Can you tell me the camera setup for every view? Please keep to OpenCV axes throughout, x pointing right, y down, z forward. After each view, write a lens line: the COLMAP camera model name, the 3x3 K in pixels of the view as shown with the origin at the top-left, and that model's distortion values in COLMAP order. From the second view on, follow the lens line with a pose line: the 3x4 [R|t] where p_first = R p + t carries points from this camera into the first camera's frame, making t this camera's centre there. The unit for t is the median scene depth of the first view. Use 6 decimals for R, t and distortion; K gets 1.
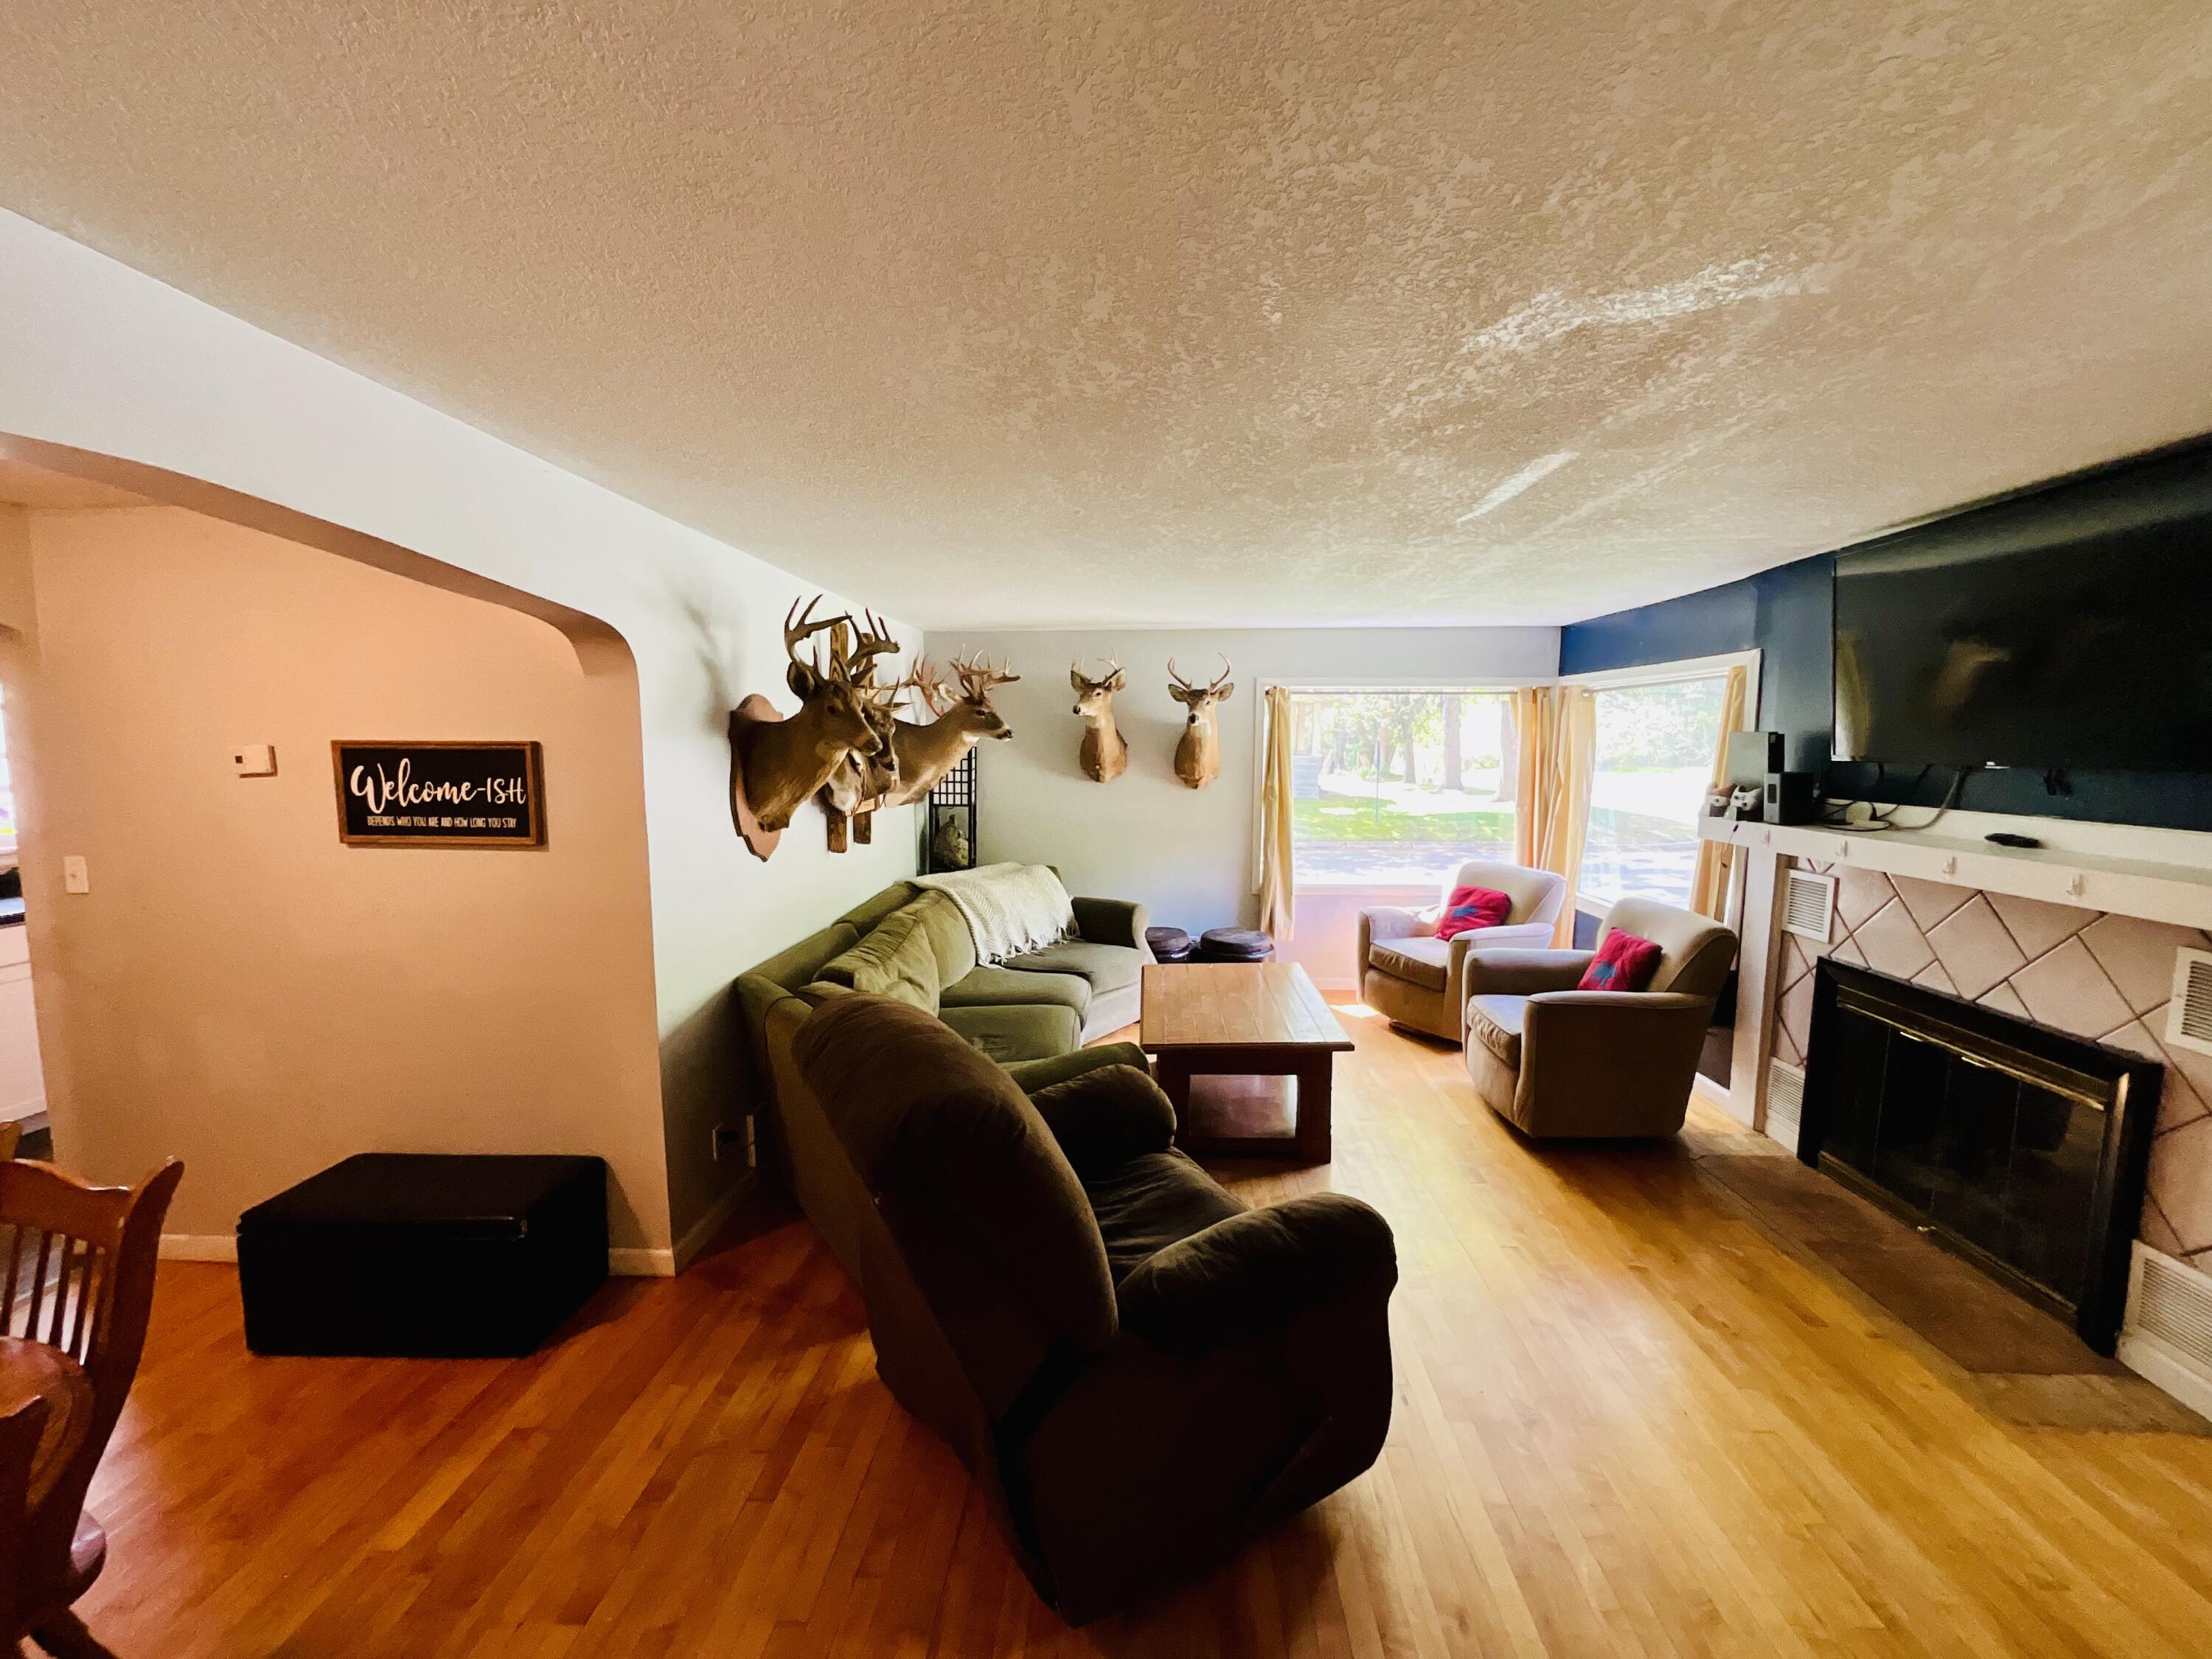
lens RADIAL K [[889.2, 0, 1116.0], [0, 889.2, 834.5], [0, 0, 1]] dist [-0.003733, 0.000652]
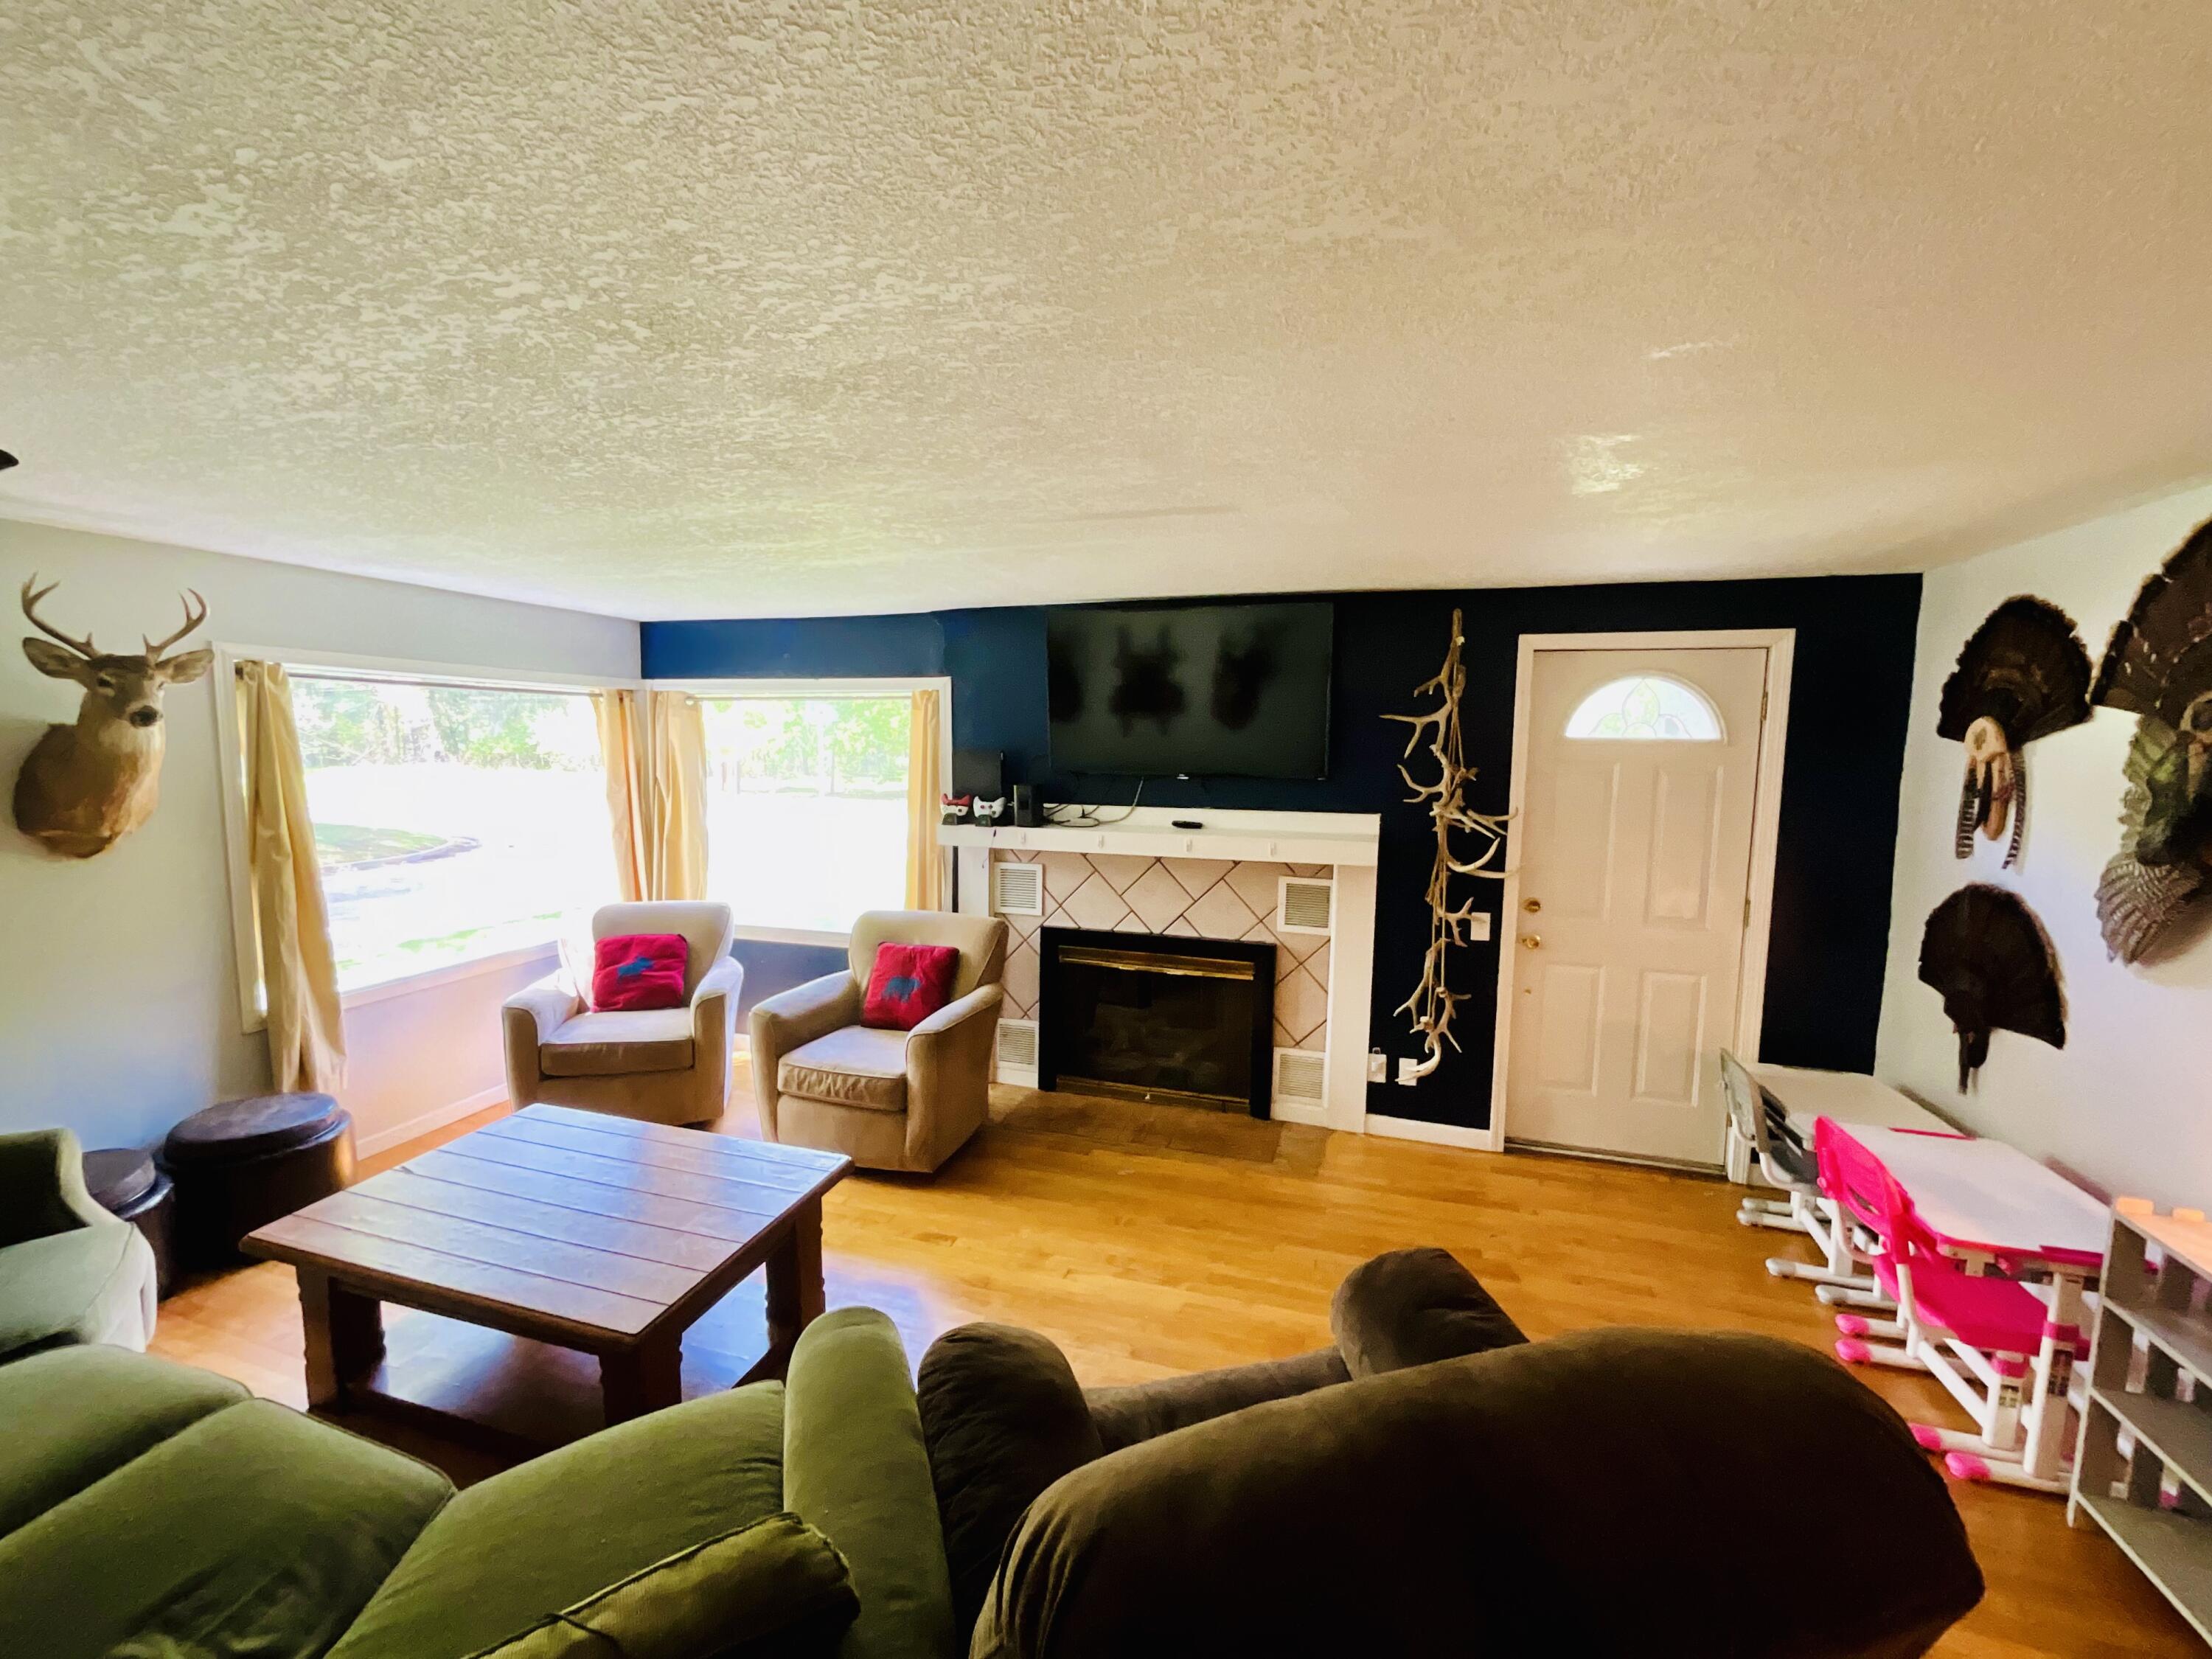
lens RADIAL K [[889.2, 0, 1108.2], [0, 889.2, 828.5], [0, 0, 1]] dist [-0.003733, 0.000652]
pose [[0.249733, -0.090627, 0.964064, -0.400303], [0.093587, 0.993209, 0.069124, -0.083198], [-0.963782, 0.072961, 0.256519, 0.577988]]
